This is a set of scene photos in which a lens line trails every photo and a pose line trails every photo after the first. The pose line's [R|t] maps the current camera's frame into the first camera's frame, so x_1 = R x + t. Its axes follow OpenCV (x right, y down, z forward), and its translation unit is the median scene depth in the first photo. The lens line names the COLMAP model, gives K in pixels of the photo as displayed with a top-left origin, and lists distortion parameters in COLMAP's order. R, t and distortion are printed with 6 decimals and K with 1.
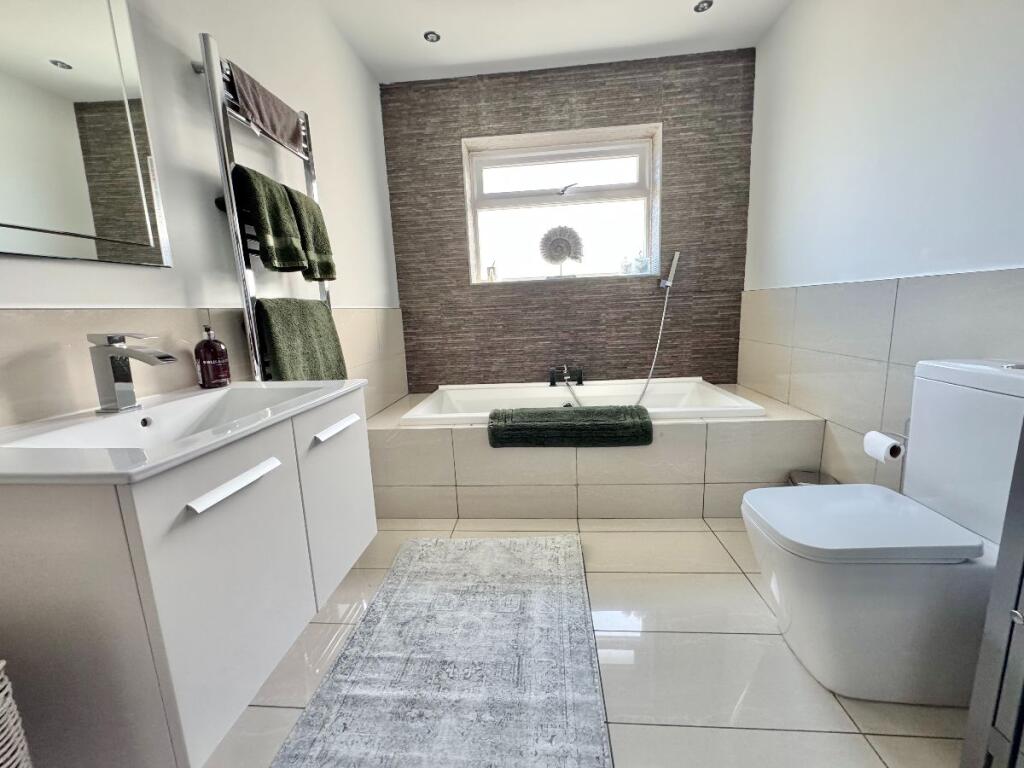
lens RADIAL K [[407.2, 0, 509.6], [0, 407.2, 382.8], [0, 0, 1]] dist [-0.001261, 0.000368]
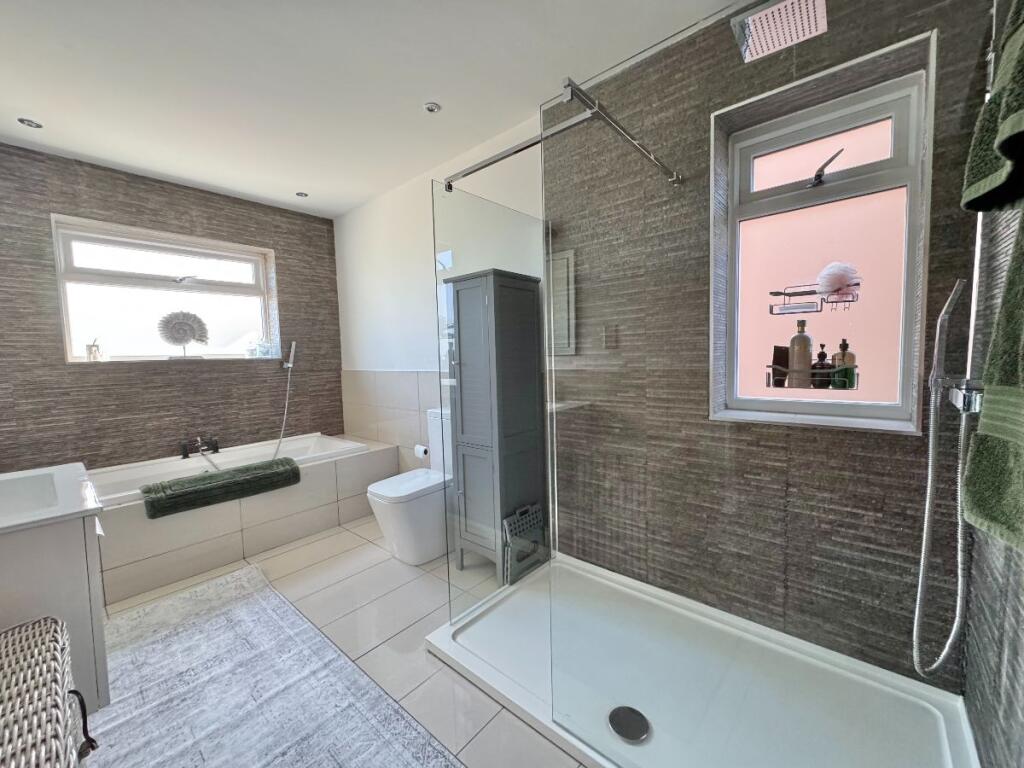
lens RADIAL K [[407.2, 0, 509.6], [0, 407.2, 382.8], [0, 0, 1]] dist [-0.001261, 0.000368]
pose [[0.585084, -0.026054, 0.810554, -0.270135], [0.144543, 0.986831, -0.072615, 0.013642], [-0.797987, 0.159645, 0.581145, -0.338471]]
